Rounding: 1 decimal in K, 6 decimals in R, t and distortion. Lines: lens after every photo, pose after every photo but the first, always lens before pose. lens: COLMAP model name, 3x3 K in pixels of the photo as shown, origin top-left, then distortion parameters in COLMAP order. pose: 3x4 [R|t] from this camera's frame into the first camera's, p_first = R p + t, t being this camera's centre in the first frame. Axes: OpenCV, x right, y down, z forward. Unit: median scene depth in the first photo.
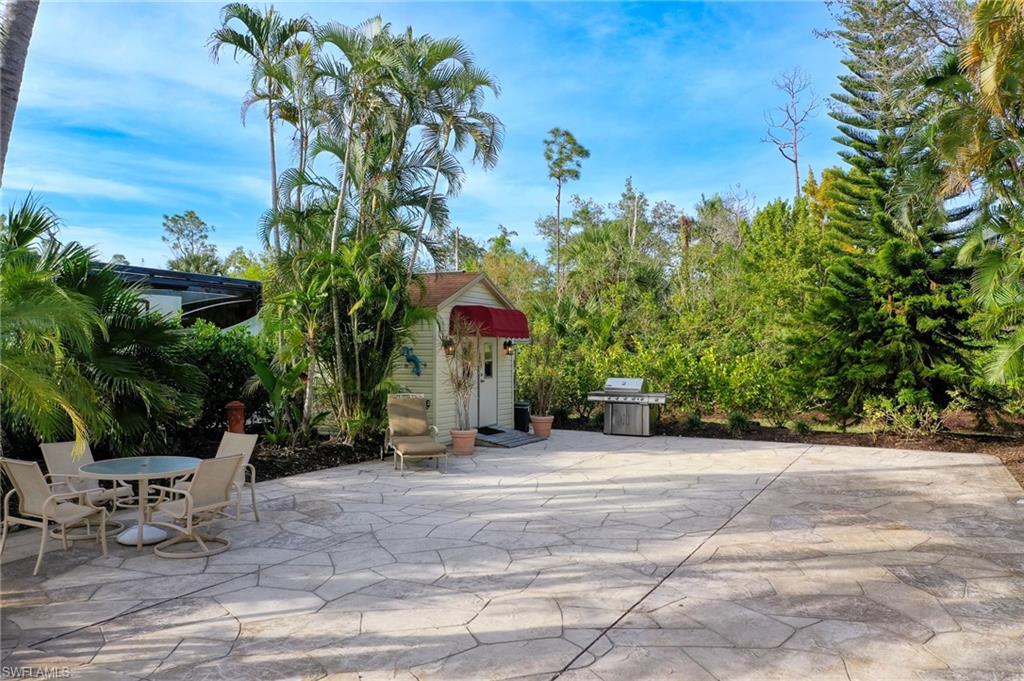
lens RADIAL K [[810.7, 0, 512.5], [0, 810.7, 338.1], [0, 0, 1]] dist [0.001649, -0.003368]
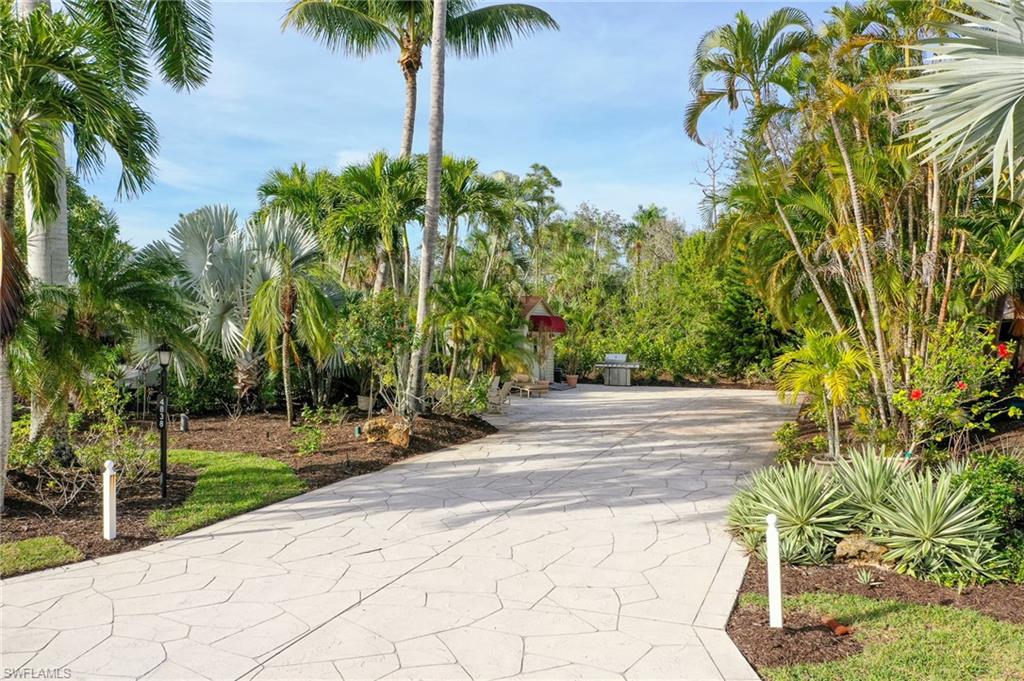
lens RADIAL K [[810.7, 0, 503.5], [0, 810.7, 336.1], [0, 0, 1]] dist [0.001649, -0.003368]
pose [[0.997080, -0.002030, 0.076340, -0.266771], [0.000032, 0.999658, 0.026159, -0.040271], [-0.076367, -0.026080, 0.996739, -0.829679]]
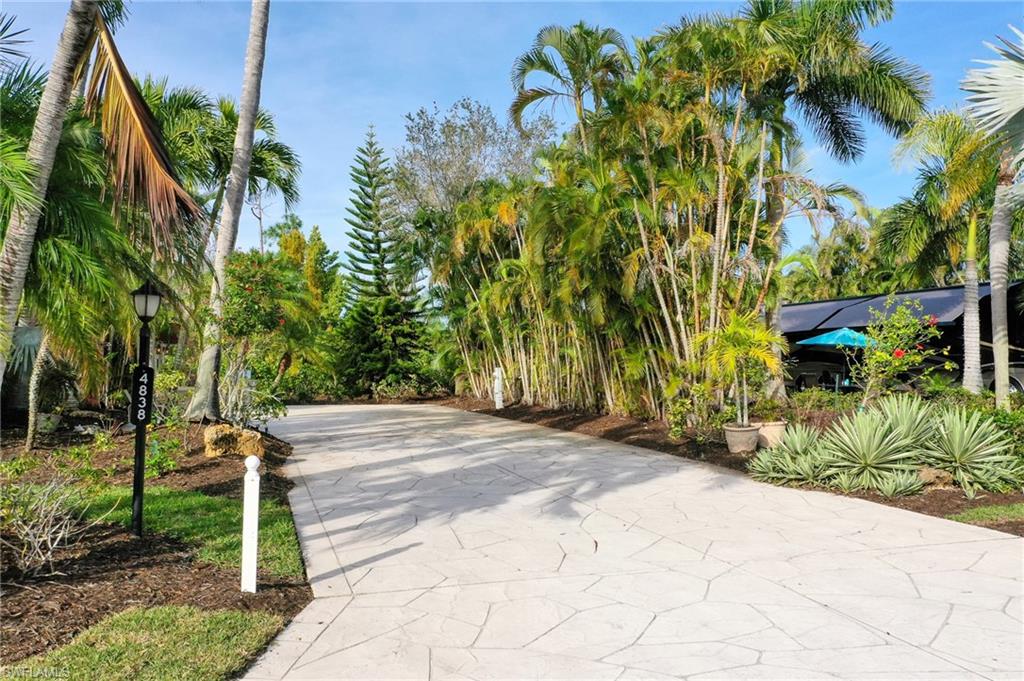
lens RADIAL K [[810.7, 0, 515.9], [0, 810.7, 335.3], [0, 0, 1]] dist [0.001649, -0.003368]
pose [[0.711321, 0.024629, 0.702436, -0.646839], [-0.008606, 0.999616, -0.026333, 0.018390], [-0.702815, 0.012686, 0.711260, -0.565477]]
